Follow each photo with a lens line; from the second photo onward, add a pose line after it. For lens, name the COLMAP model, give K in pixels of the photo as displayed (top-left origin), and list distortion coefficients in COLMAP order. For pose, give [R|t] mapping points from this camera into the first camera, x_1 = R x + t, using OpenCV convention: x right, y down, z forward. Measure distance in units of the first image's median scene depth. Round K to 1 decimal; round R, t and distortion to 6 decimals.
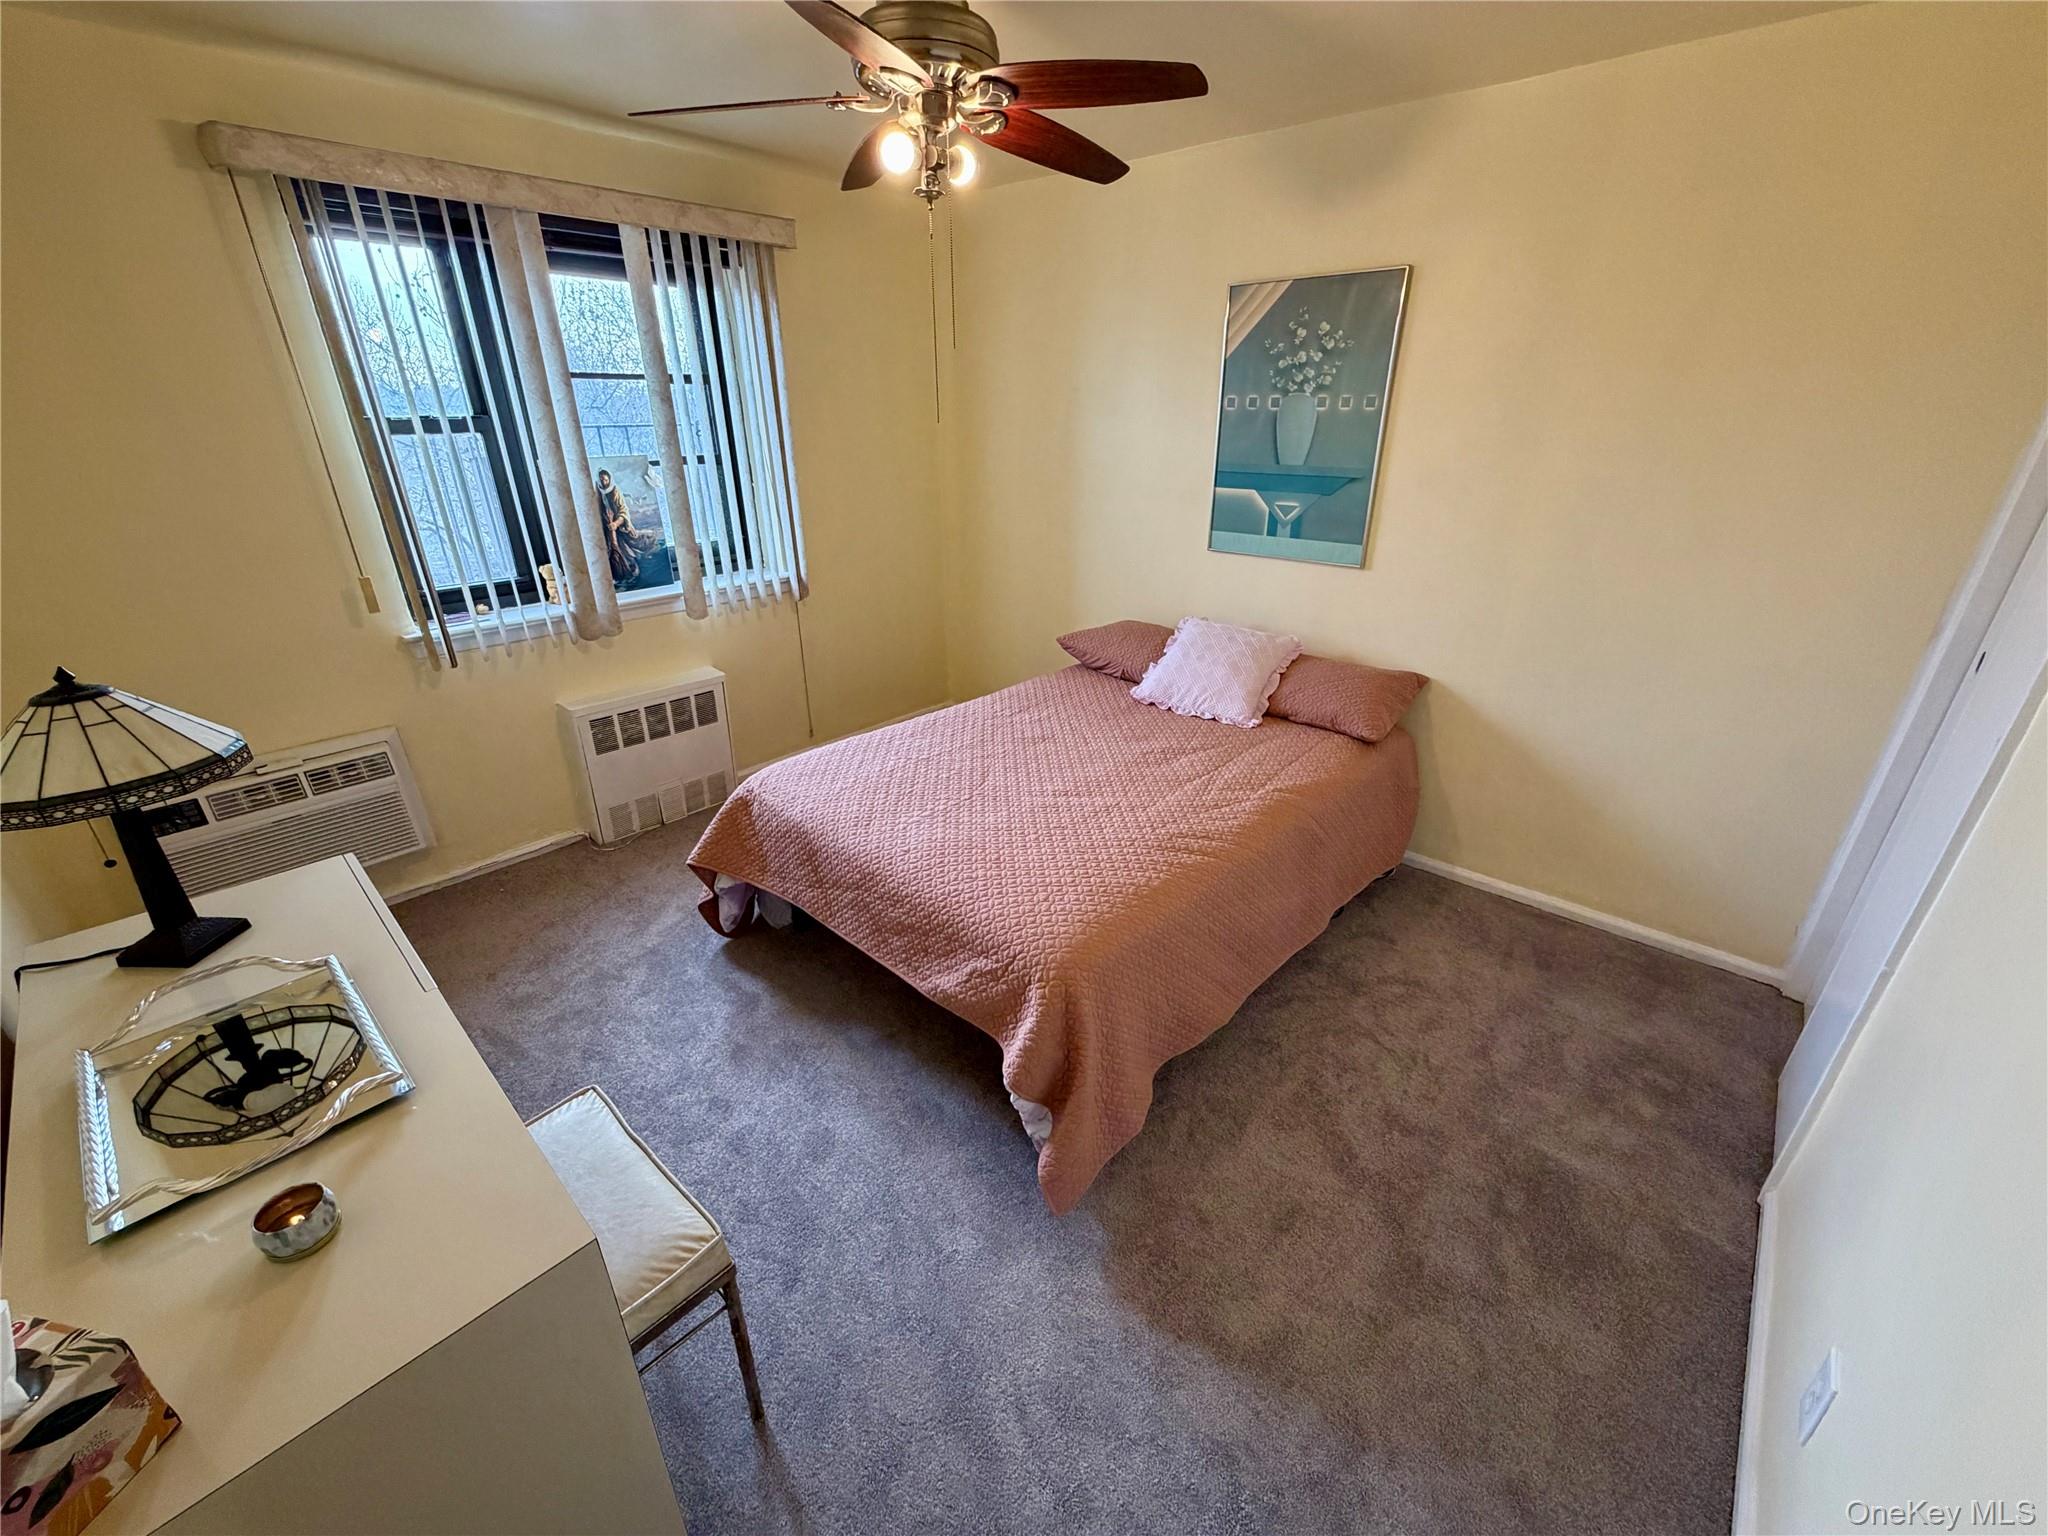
lens RADIAL K [[819.2, 0, 1024.4], [0, 819.2, 771.8], [0, 0, 1]] dist [-0.000359, 0.000018]
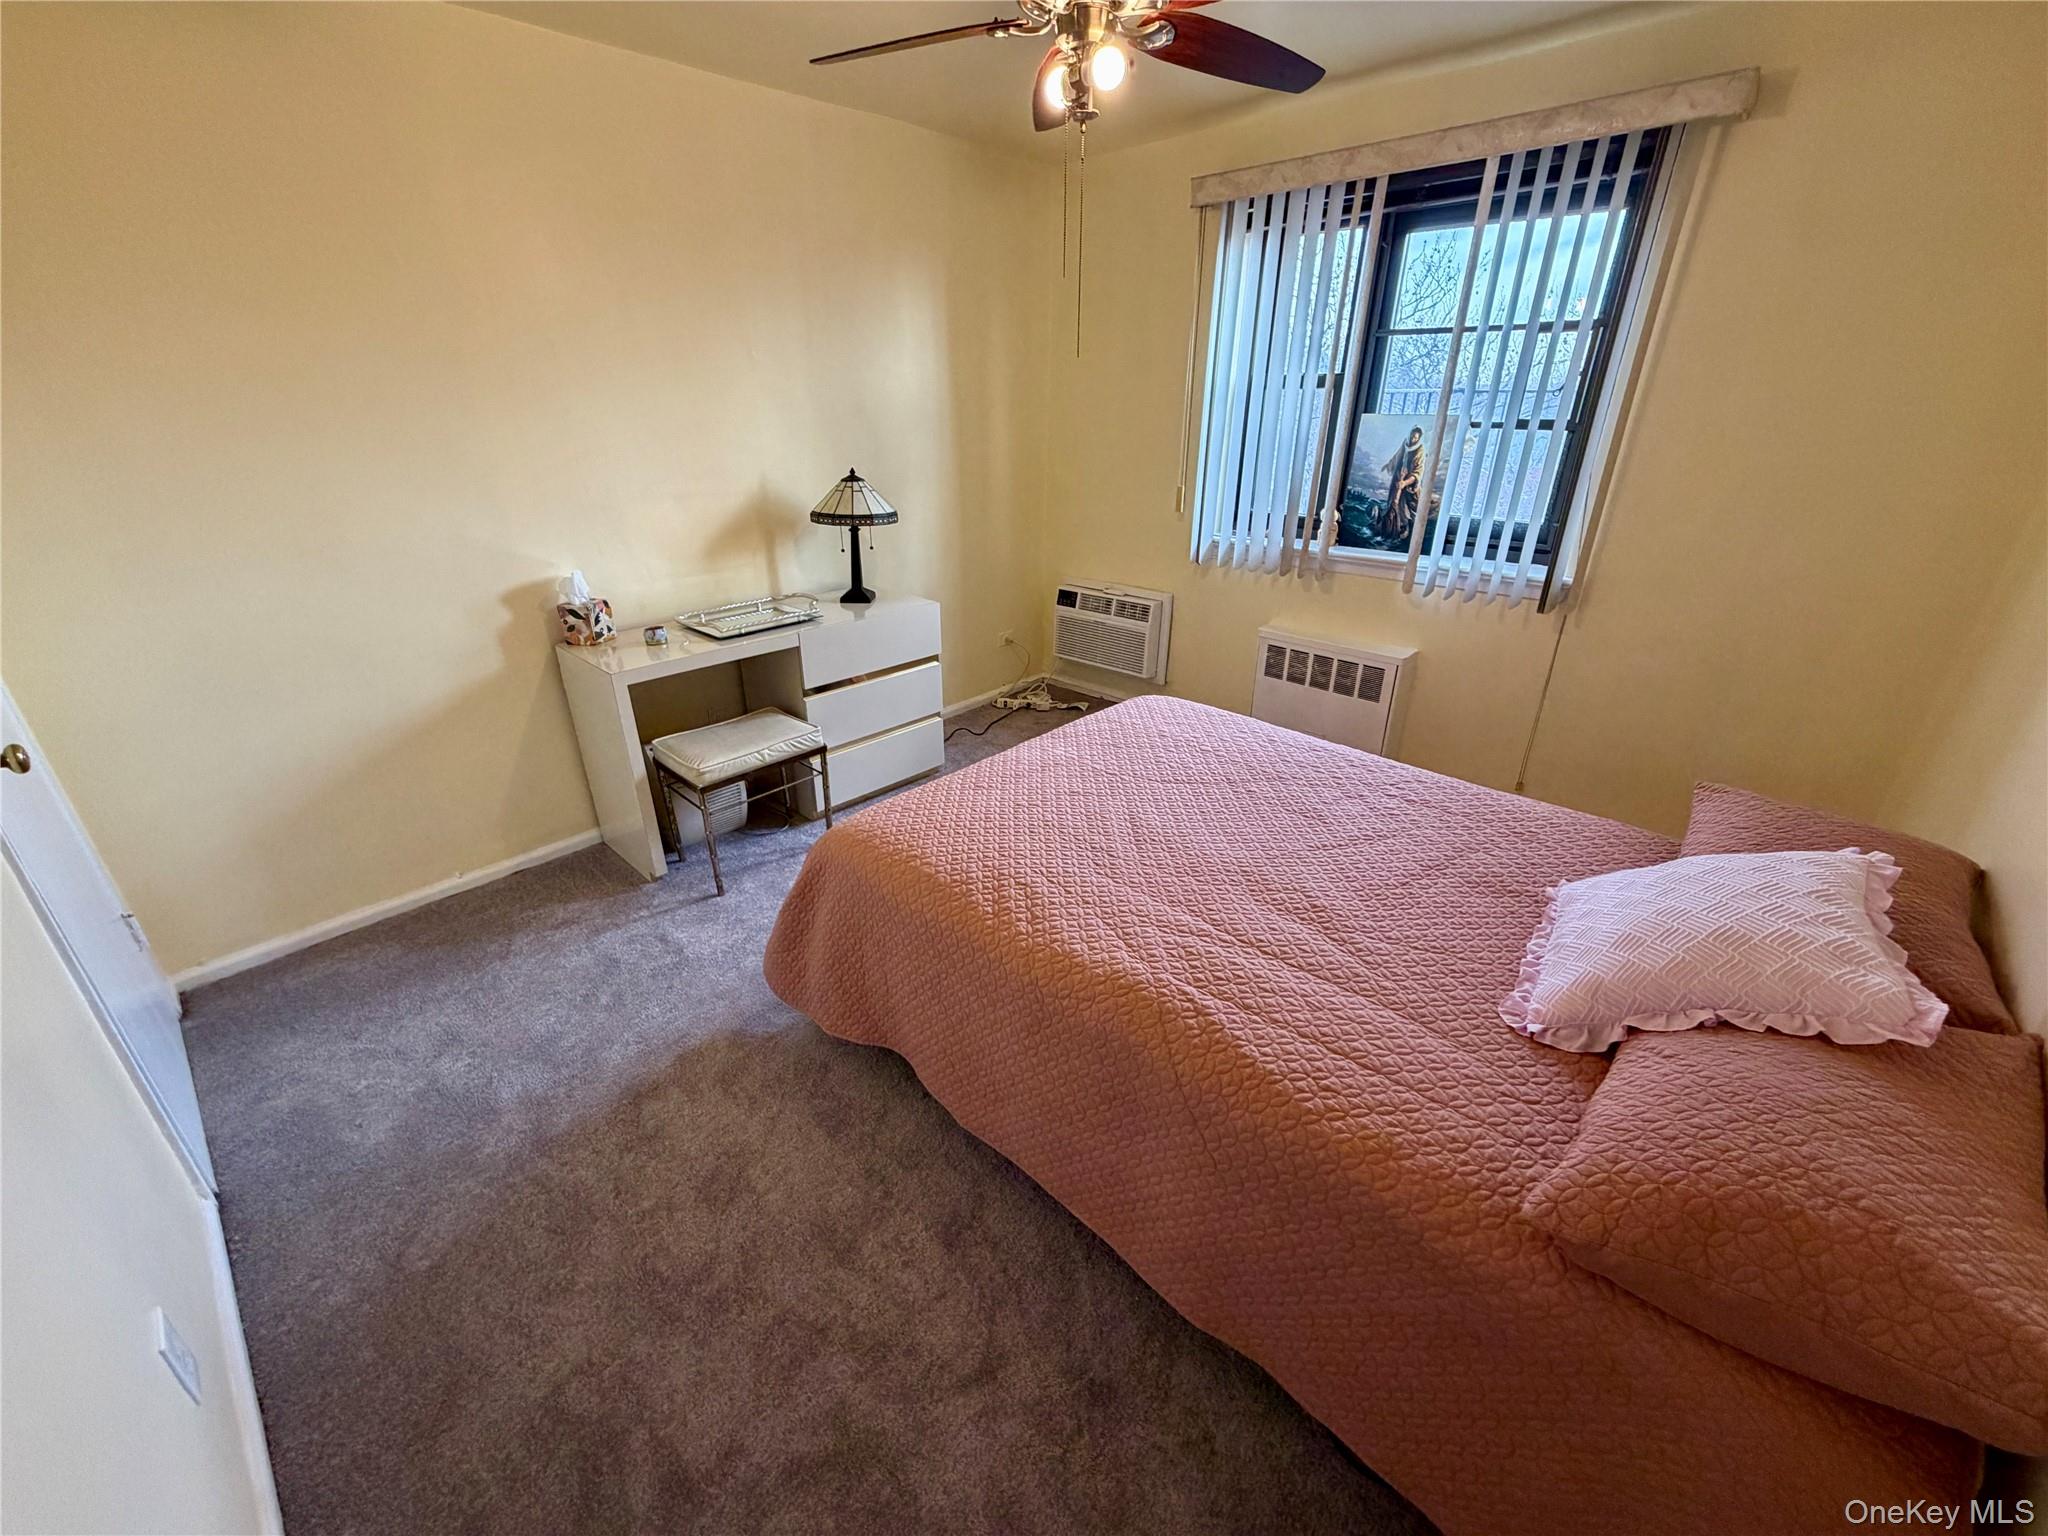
lens RADIAL K [[819.2, 0, 1025.6], [0, 819.2, 775.7], [0, 0, 1]] dist [-0.000359, 0.000018]
pose [[0.009715, 0.430868, -0.902363, 0.554827], [-0.412398, 0.823813, 0.388921, -0.208946], [0.910952, 0.368354, 0.185692, 0.530906]]
